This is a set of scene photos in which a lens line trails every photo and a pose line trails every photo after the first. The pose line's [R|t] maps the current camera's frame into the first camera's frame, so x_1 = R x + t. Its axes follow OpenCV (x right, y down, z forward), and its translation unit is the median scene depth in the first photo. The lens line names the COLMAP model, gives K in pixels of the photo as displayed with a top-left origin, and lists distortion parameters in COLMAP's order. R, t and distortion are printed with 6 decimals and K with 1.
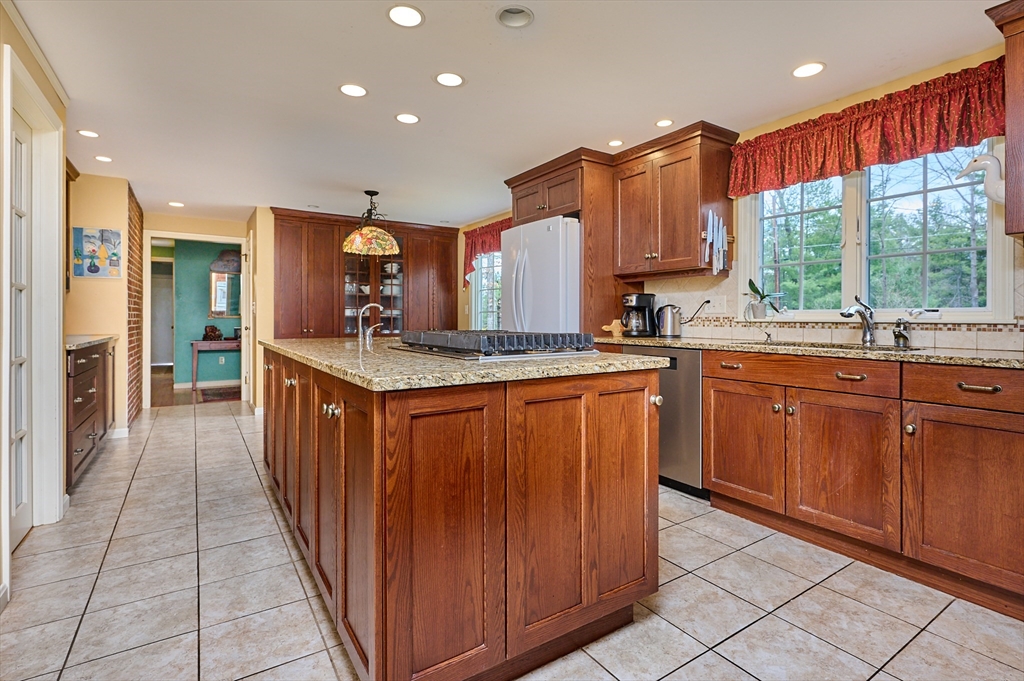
lens RADIAL K [[489.0, 0, 514.0], [0, 489.0, 313.3], [0, 0, 1]] dist [-0.005677, -0.000749]
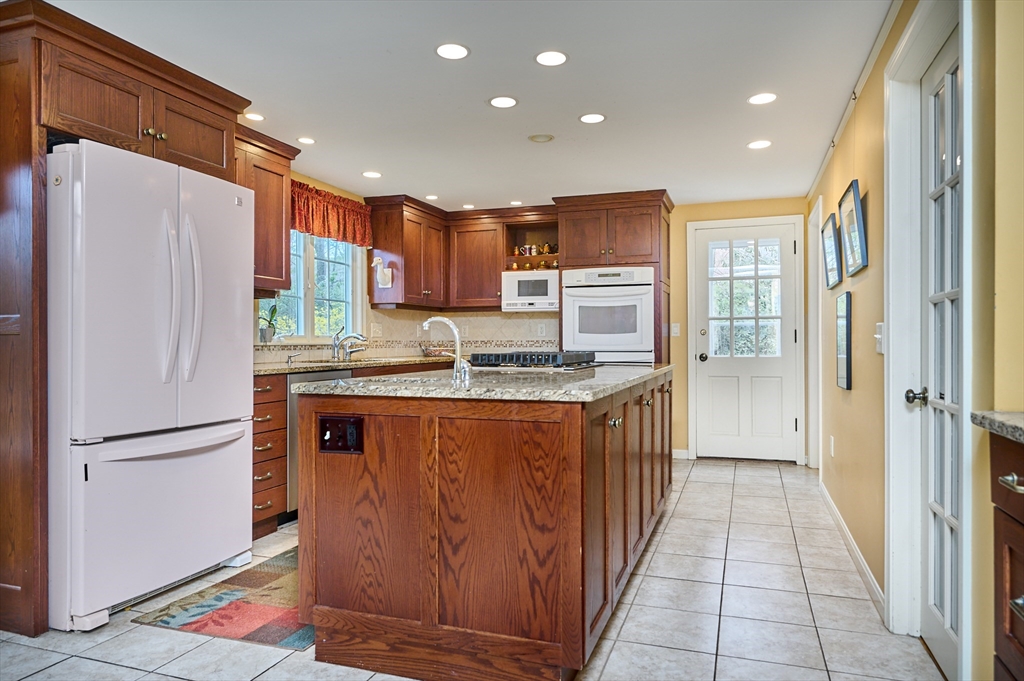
lens RADIAL K [[667.6, 0, 516.0], [0, 667.6, 341.9], [0, 0, 1]] dist [-0.001756, 0.000282]
pose [[-0.612369, -0.008460, 0.790527, -0.853672], [-0.012360, 0.999923, 0.001126, 0.002761], [-0.790476, -0.009081, -0.612426, 1.265717]]
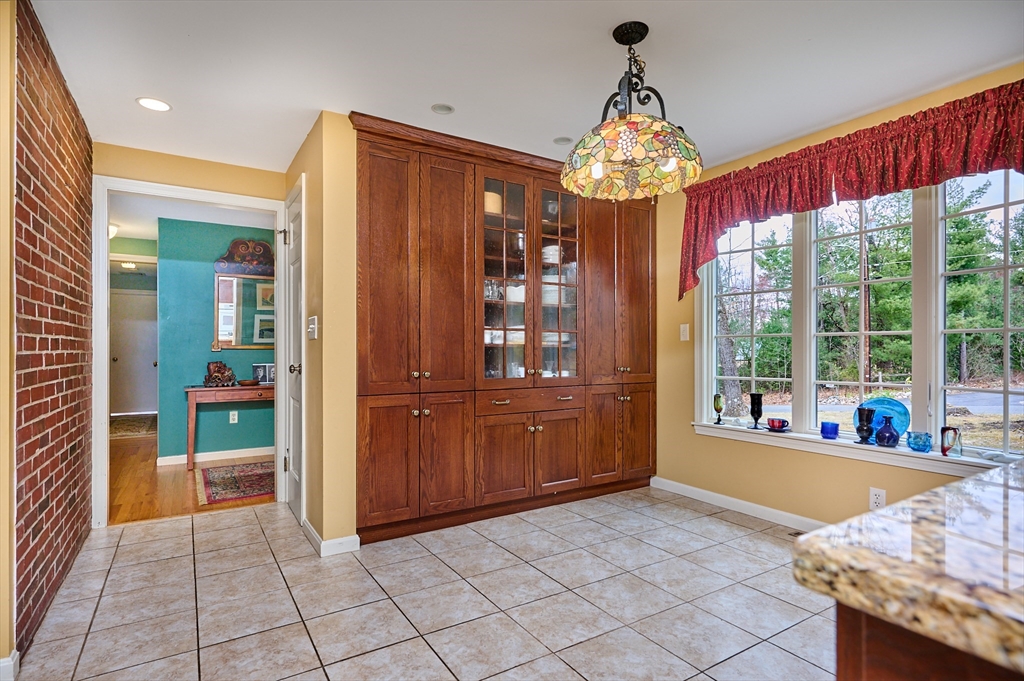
lens RADIAL K [[489.0, 0, 505.8], [0, 489.0, 343.2], [0, 0, 1]] dist [-0.005677, -0.000749]
pose [[0.999932, -0.005300, -0.010369, -0.550414], [0.005306, 0.999986, 0.000572, 0.006048], [0.010366, -0.000627, 0.999946, 0.850144]]
